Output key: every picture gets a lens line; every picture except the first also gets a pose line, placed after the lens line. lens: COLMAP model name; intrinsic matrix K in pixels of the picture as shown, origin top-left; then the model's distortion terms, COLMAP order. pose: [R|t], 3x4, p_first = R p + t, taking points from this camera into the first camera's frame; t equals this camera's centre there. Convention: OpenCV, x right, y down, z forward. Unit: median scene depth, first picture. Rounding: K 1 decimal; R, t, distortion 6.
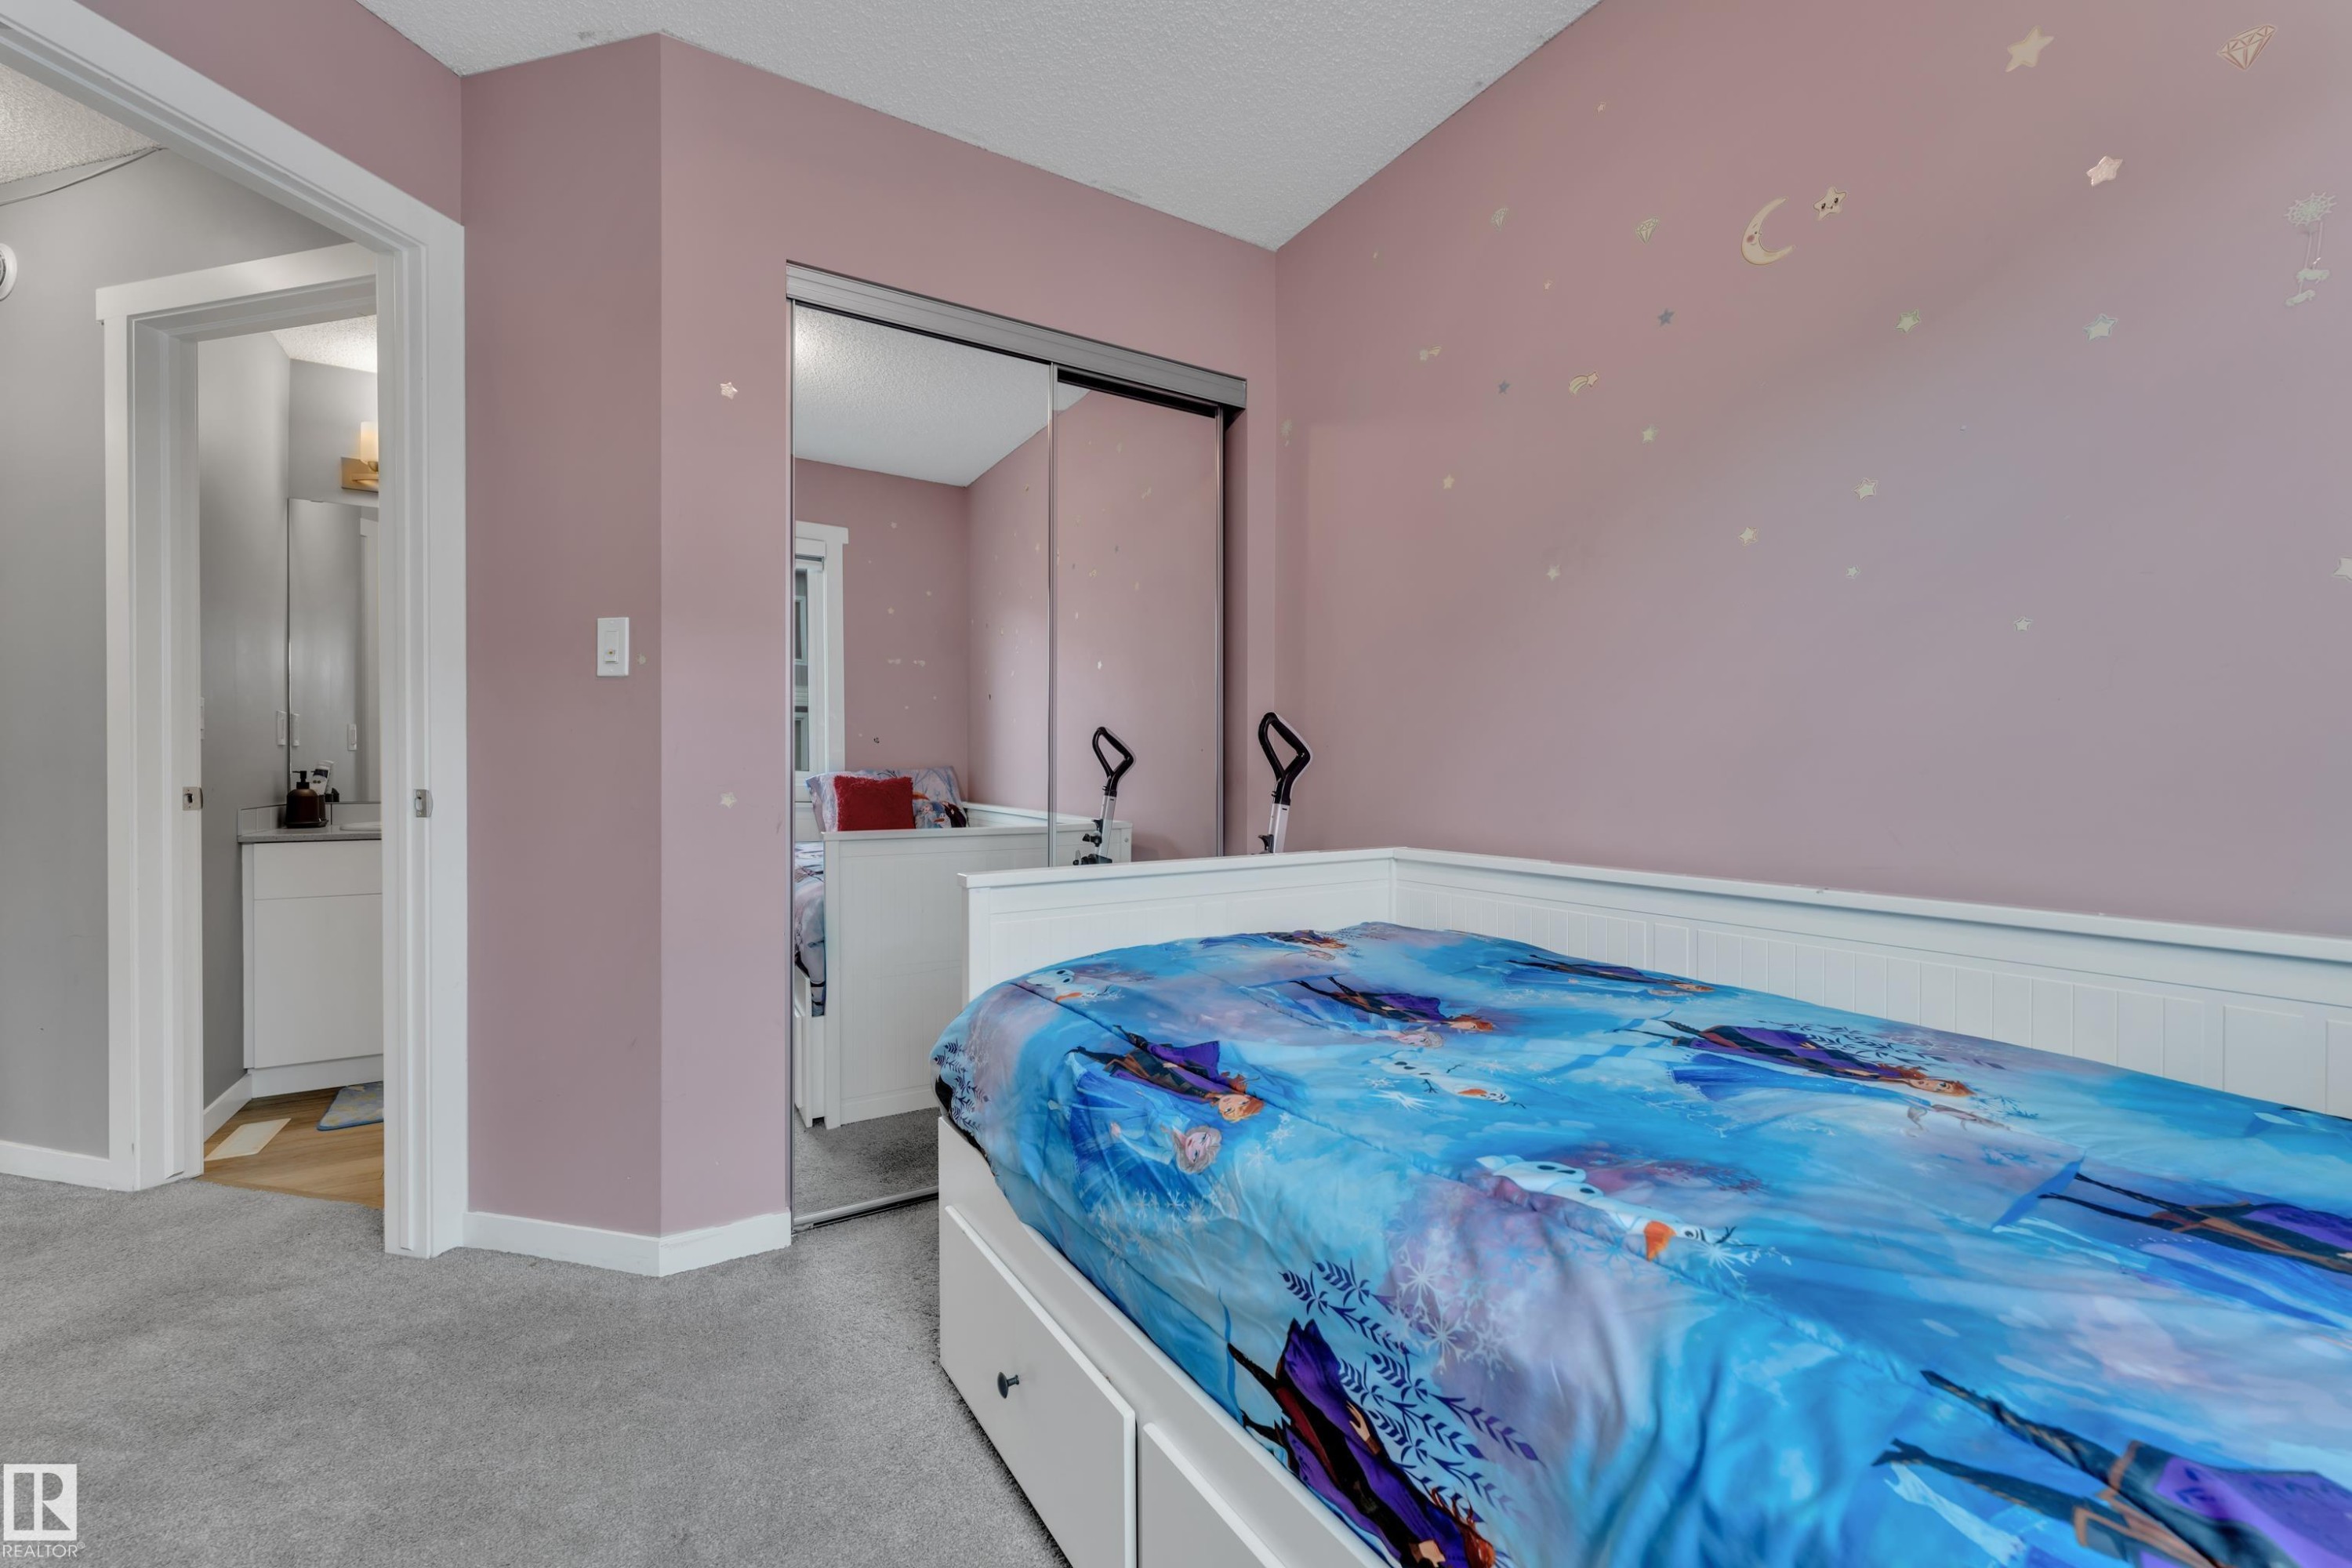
lens RADIAL K [[948.4, 0, 1172.6], [0, 948.4, 769.5], [0, 0, 1]] dist [0.002594, 0.000188]
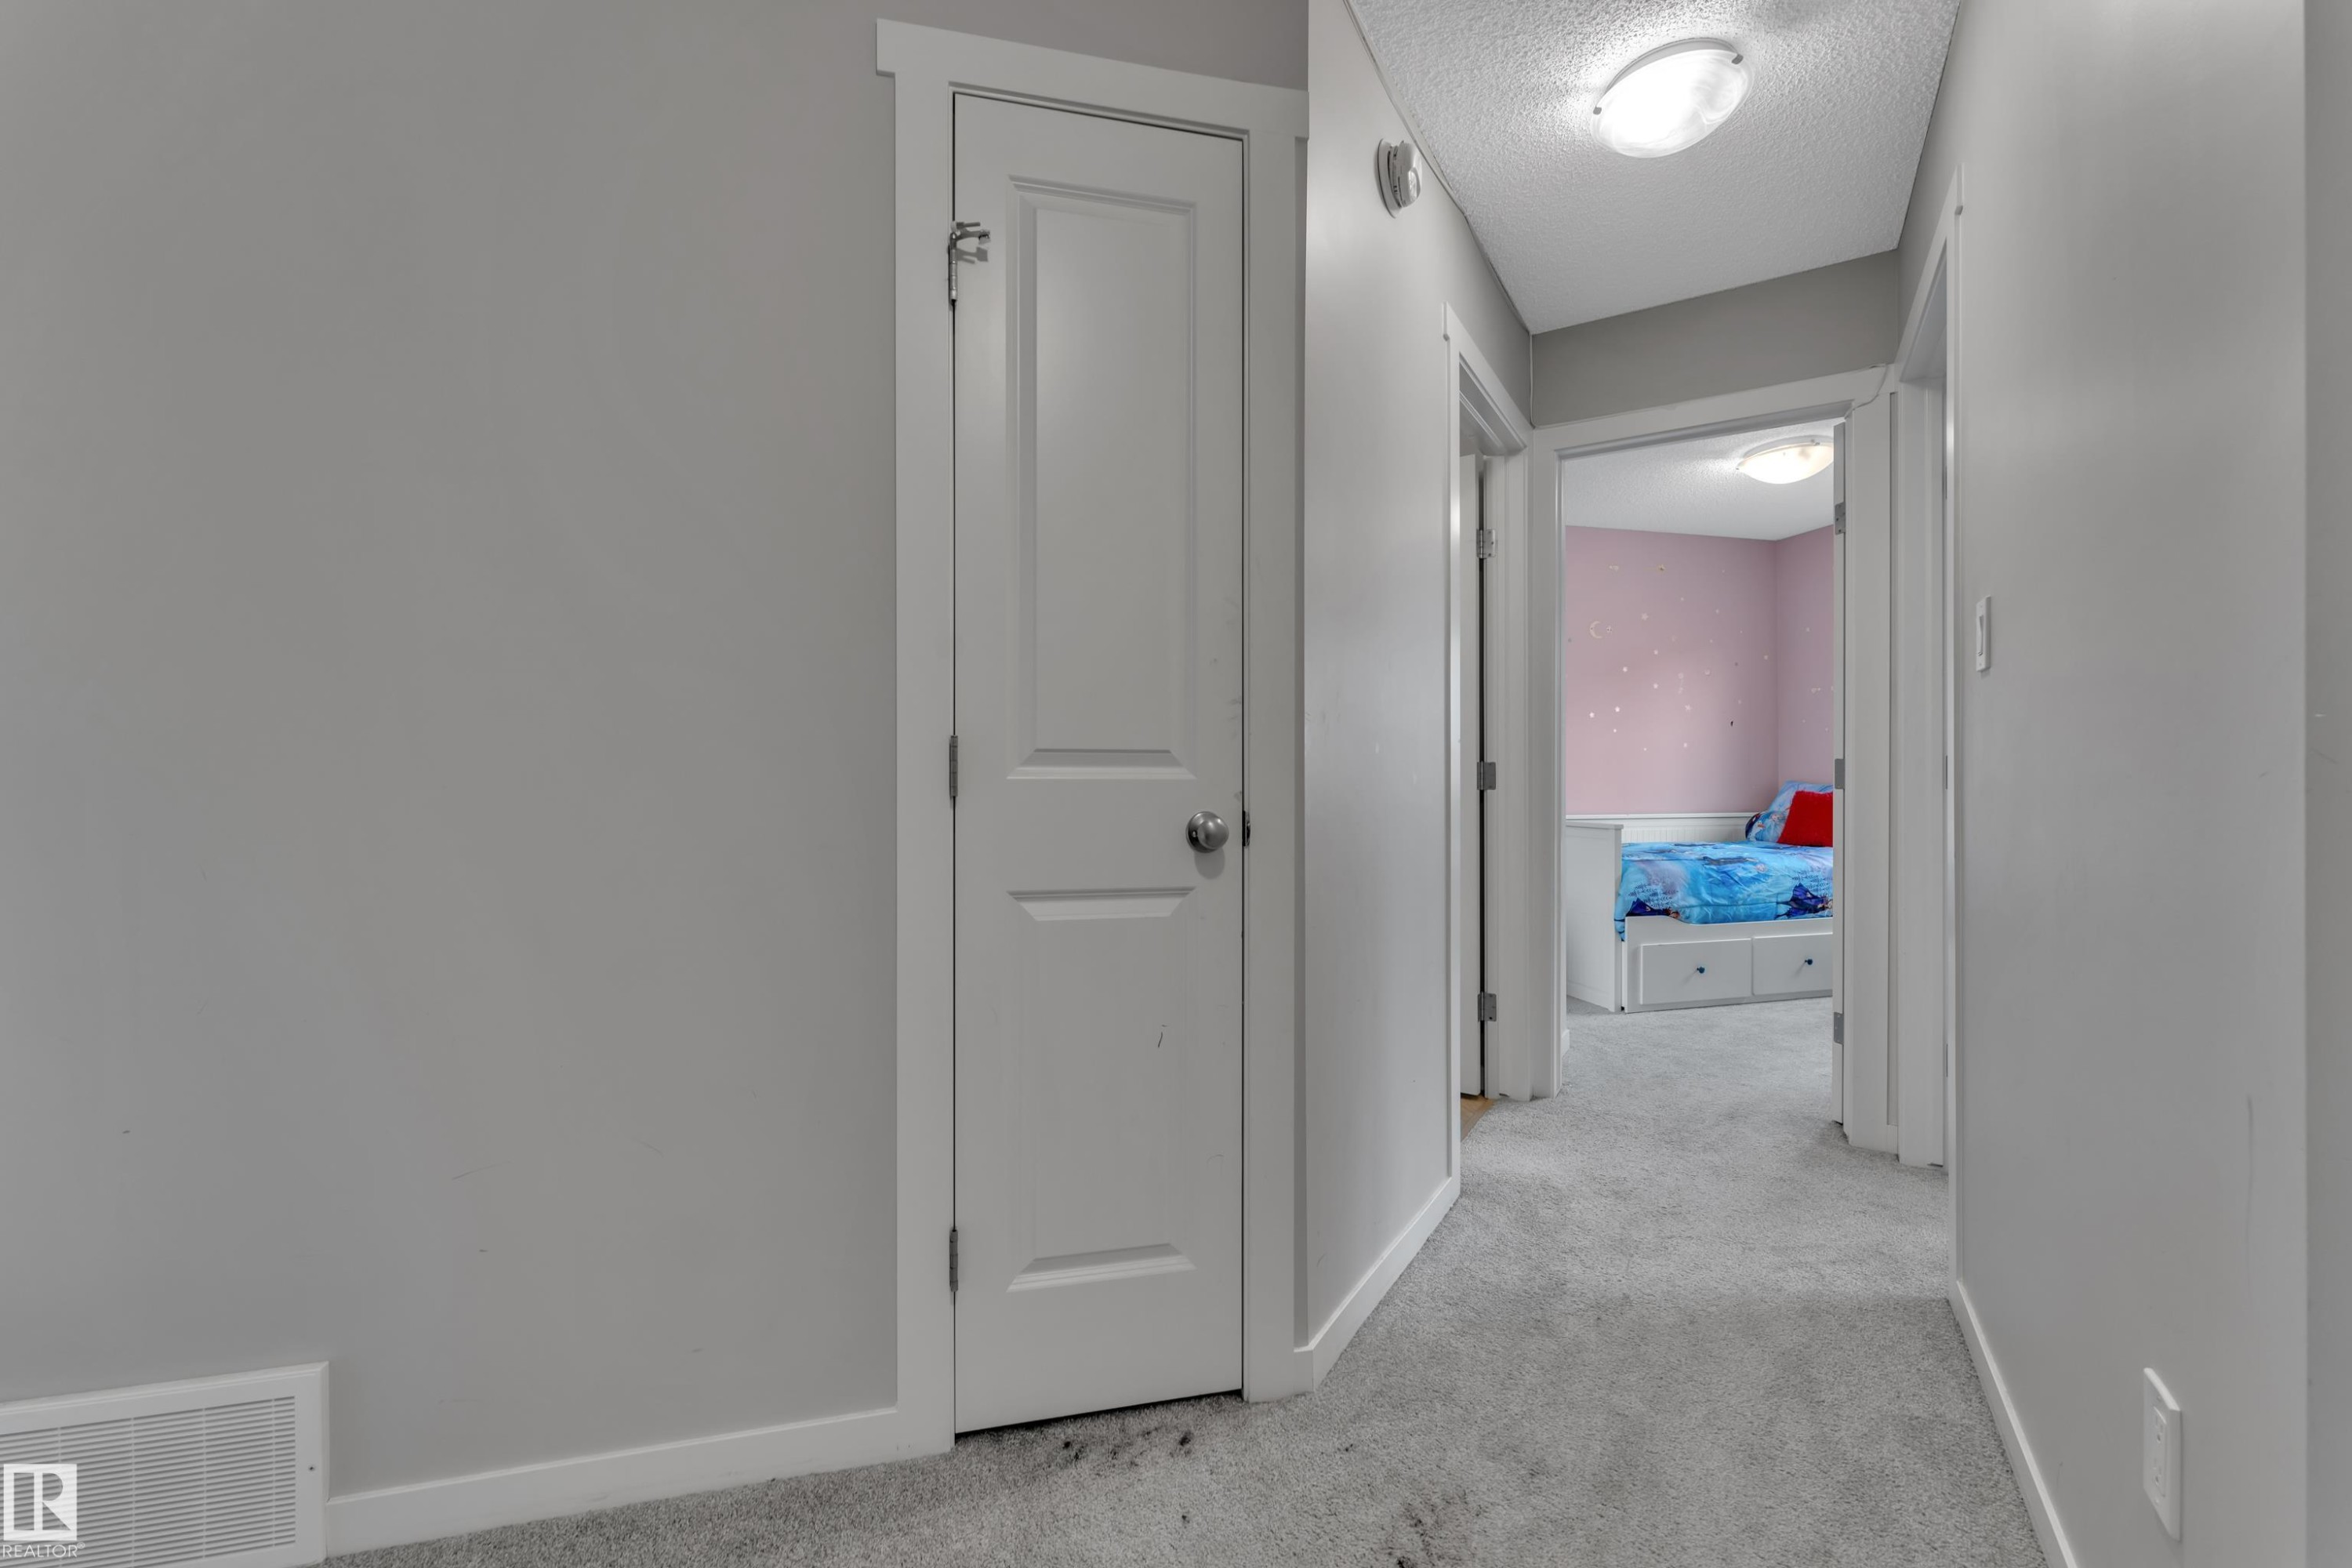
lens RADIAL K [[948.4, 0, 1157.8], [0, 948.4, 786.3], [0, 0, 1]] dist [0.002594, 0.000188]
pose [[0.312100, -0.009112, 0.950006, -3.923722], [0.001582, 0.999958, 0.009071, -0.025167], [-0.950048, -0.001328, 0.312101, 1.765024]]
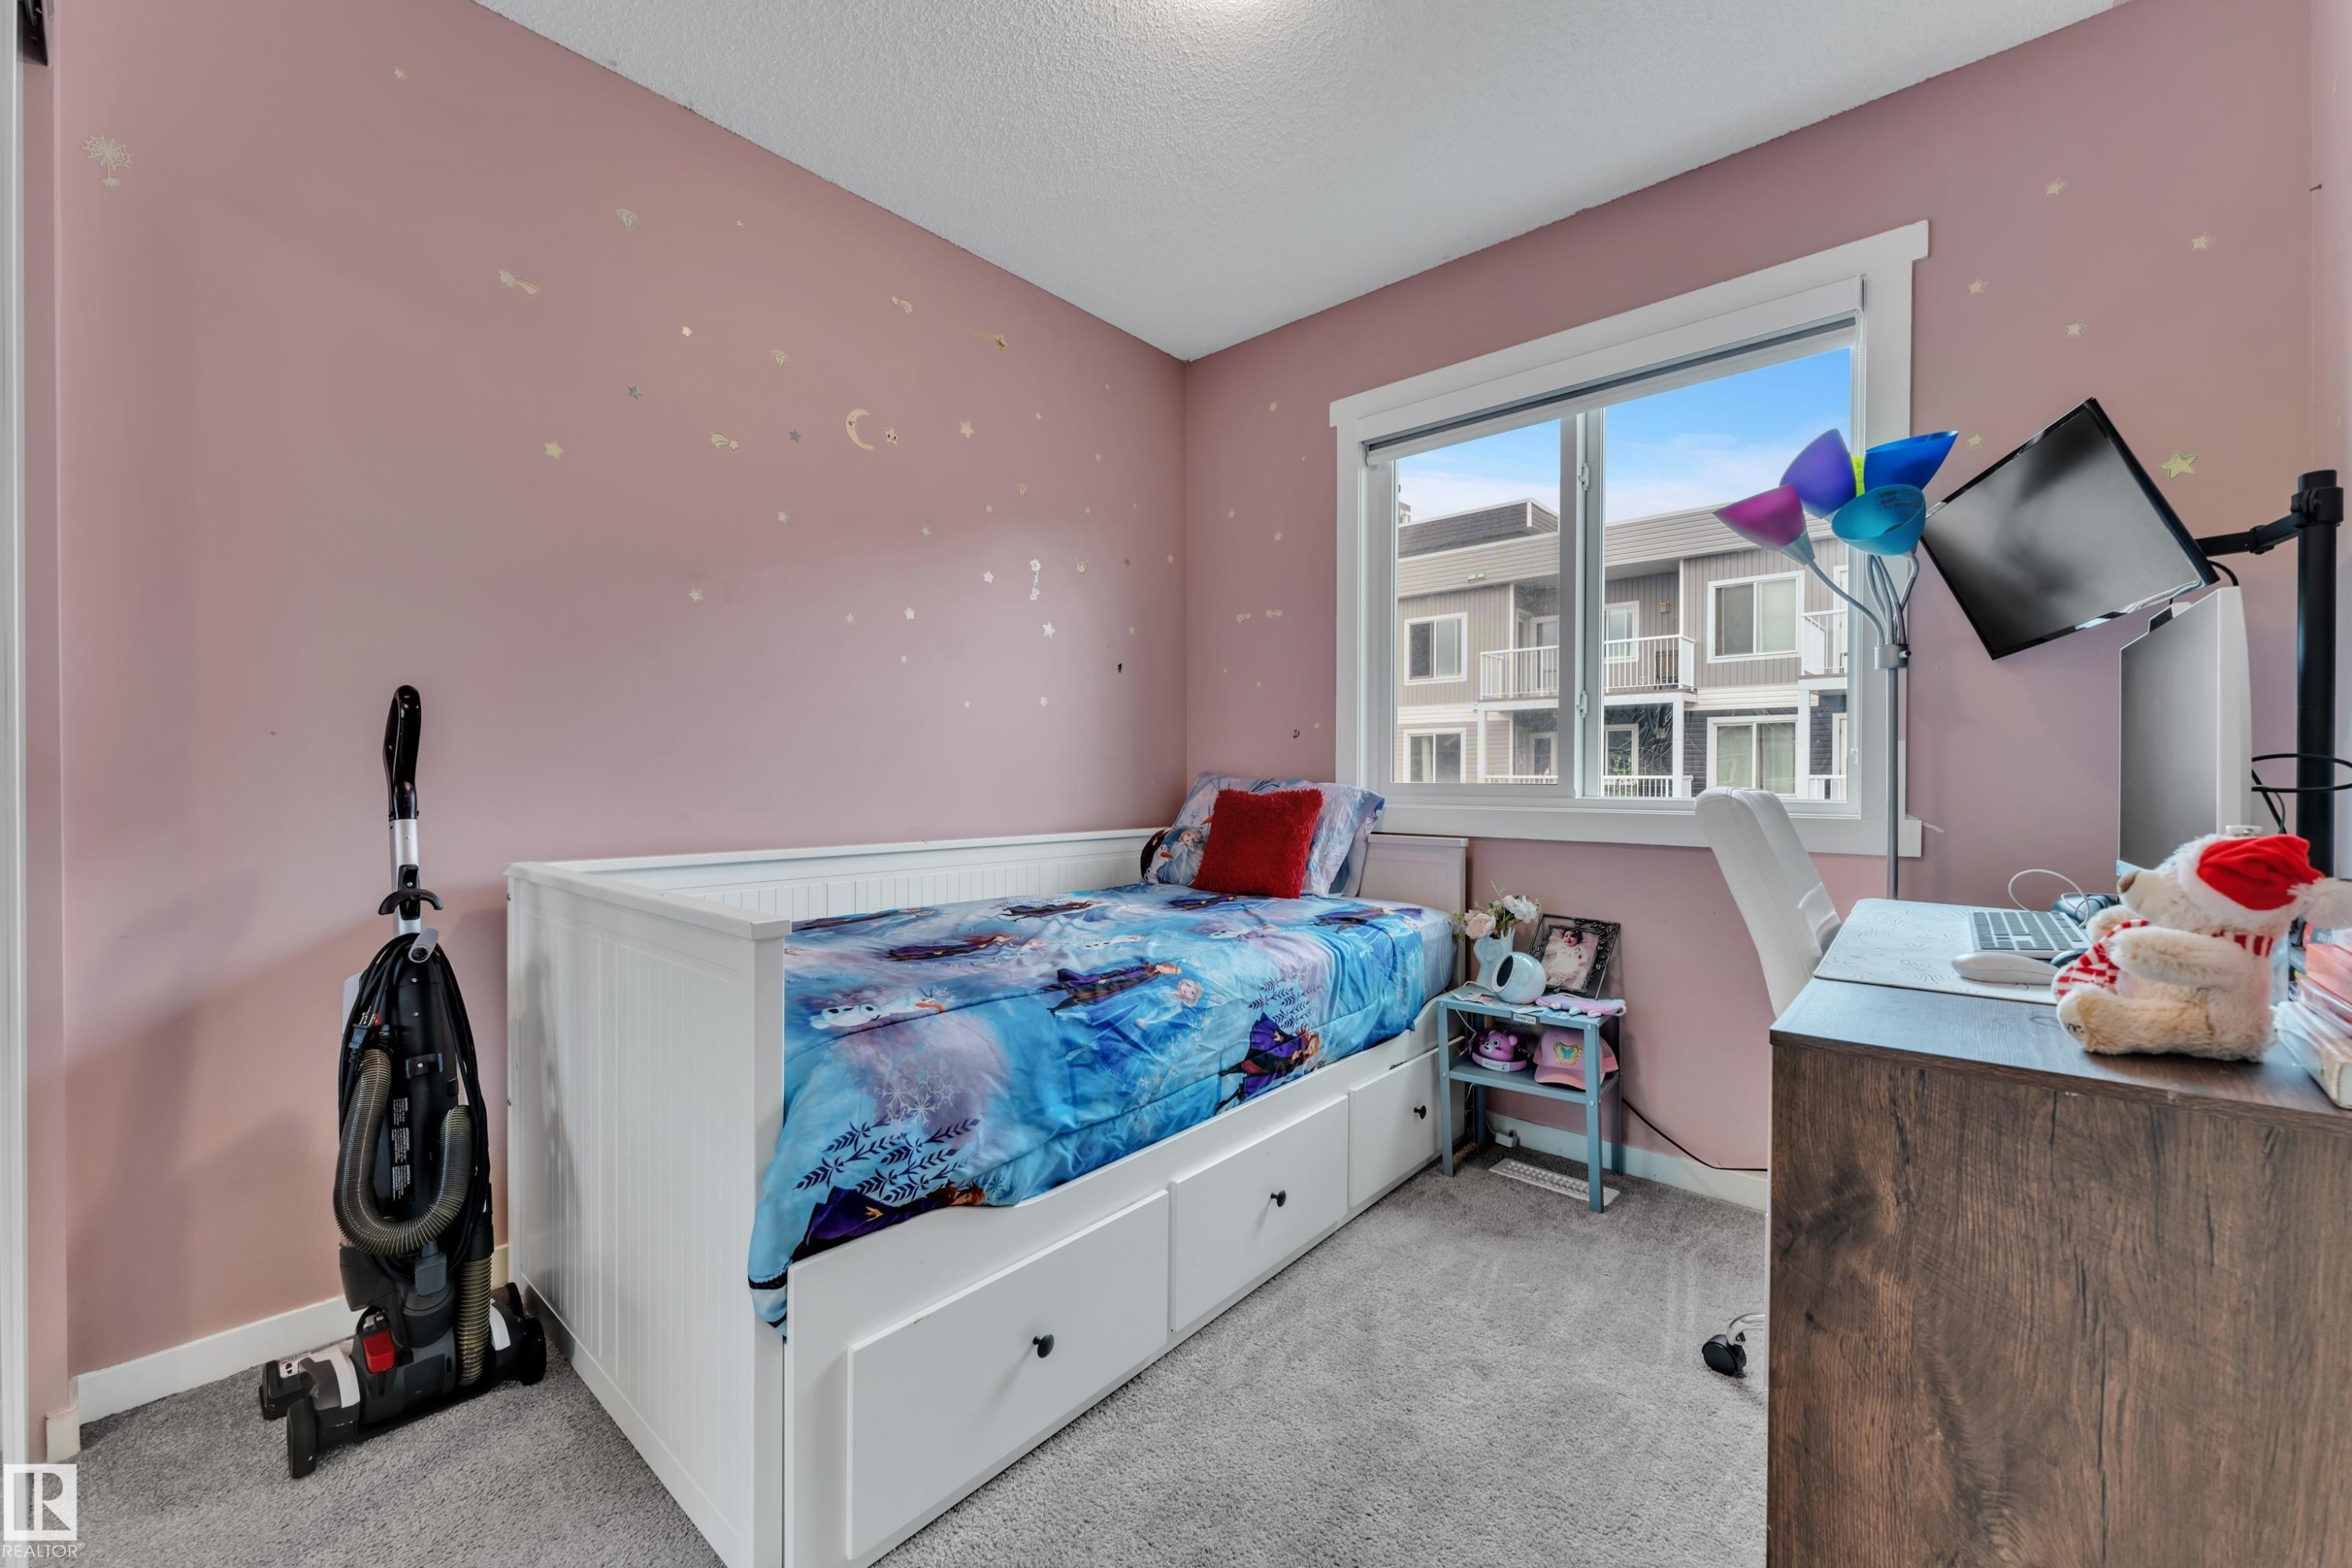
lens RADIAL K [[948.4, 0, 1181.4], [0, 948.4, 776.2], [0, 0, 1]] dist [0.002594, 0.000188]
pose [[-0.293878, -0.003393, 0.955837, -1.245497], [-0.006720, 0.999976, 0.001484, 0.000990], [-0.955819, -0.005987, -0.293894, 1.164367]]
